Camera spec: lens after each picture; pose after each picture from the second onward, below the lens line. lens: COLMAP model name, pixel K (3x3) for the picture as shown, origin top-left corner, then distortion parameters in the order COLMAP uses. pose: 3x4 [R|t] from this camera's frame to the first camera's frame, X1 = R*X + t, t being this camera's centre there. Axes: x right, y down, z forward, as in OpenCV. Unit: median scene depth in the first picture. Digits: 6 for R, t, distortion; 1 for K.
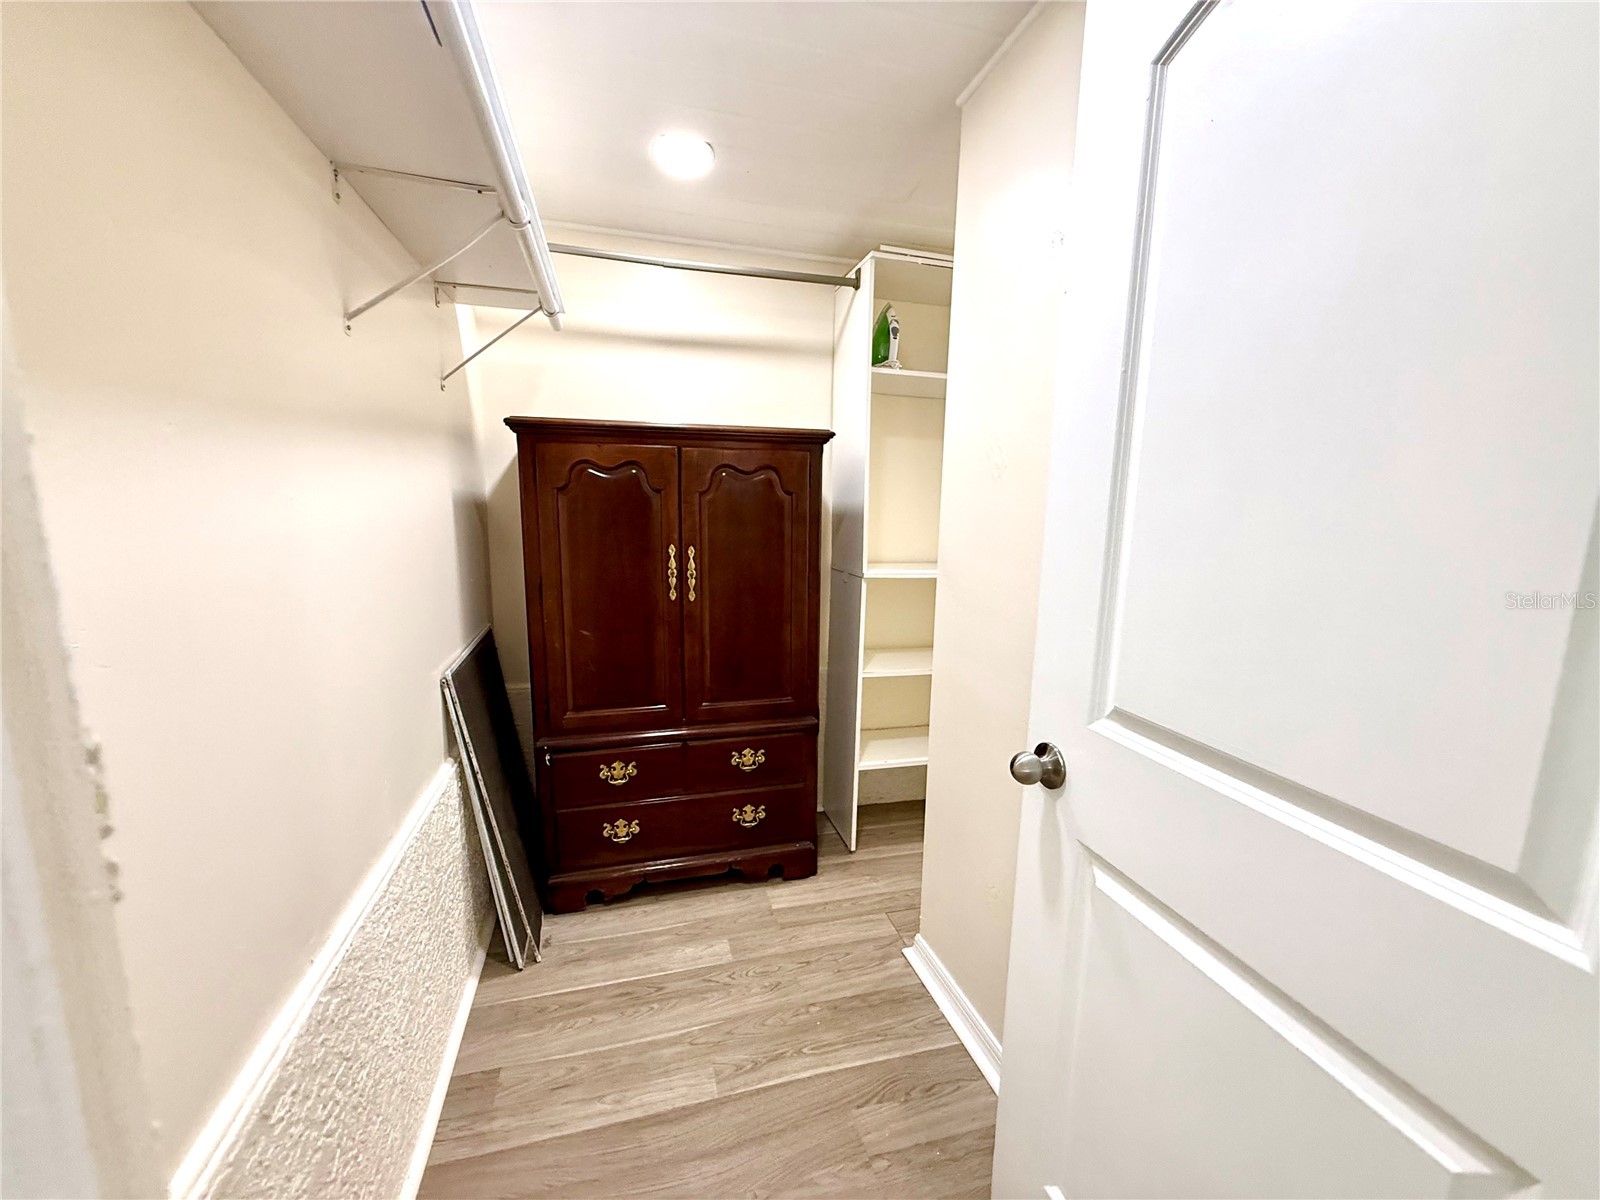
lens RADIAL K [[635.8, 0, 800.6], [0, 635.8, 606.3], [0, 0, 1]] dist [-0.000283, 0.000374]
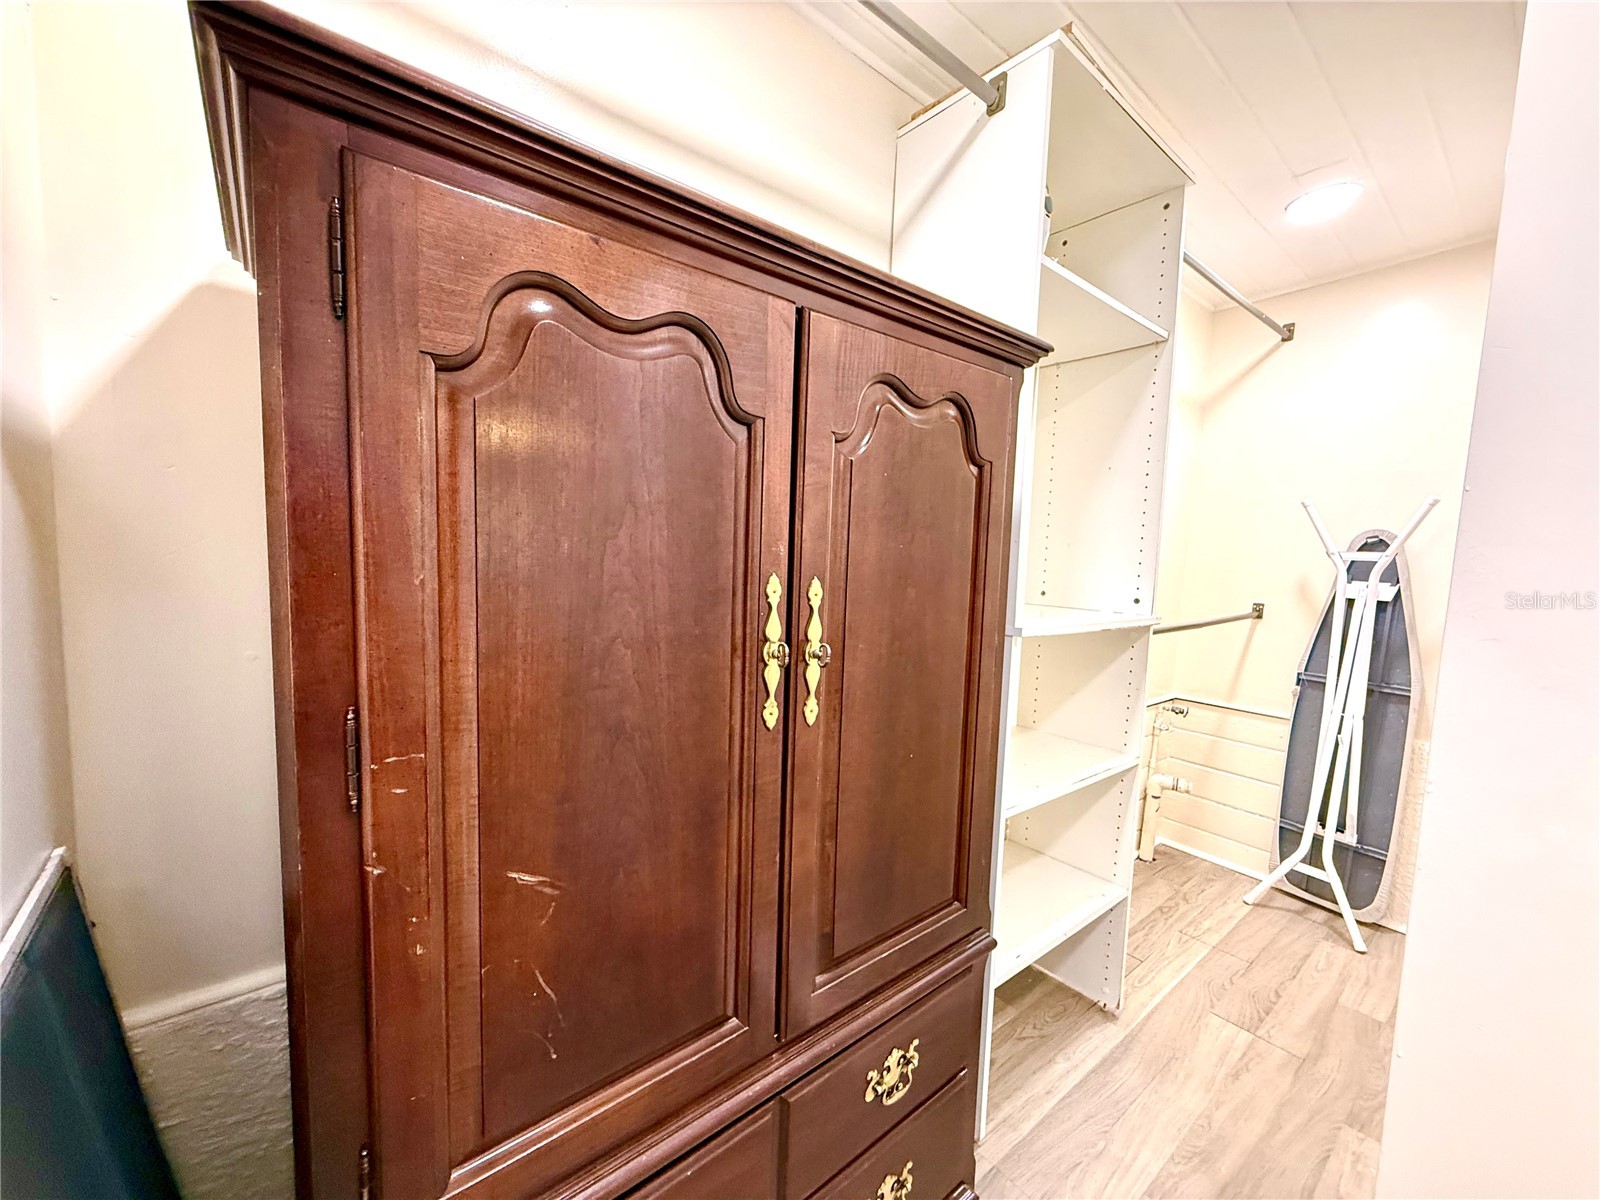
lens RADIAL K [[635.8, 0, 798.1], [0, 635.8, 599.5], [0, 0, 1]] dist [-0.000283, 0.000374]
pose [[0.914178, -0.019292, 0.404854, -0.329423], [0.043237, 0.997809, -0.050085, -0.063405], [-0.403001, 0.063291, 0.913009, 0.655891]]
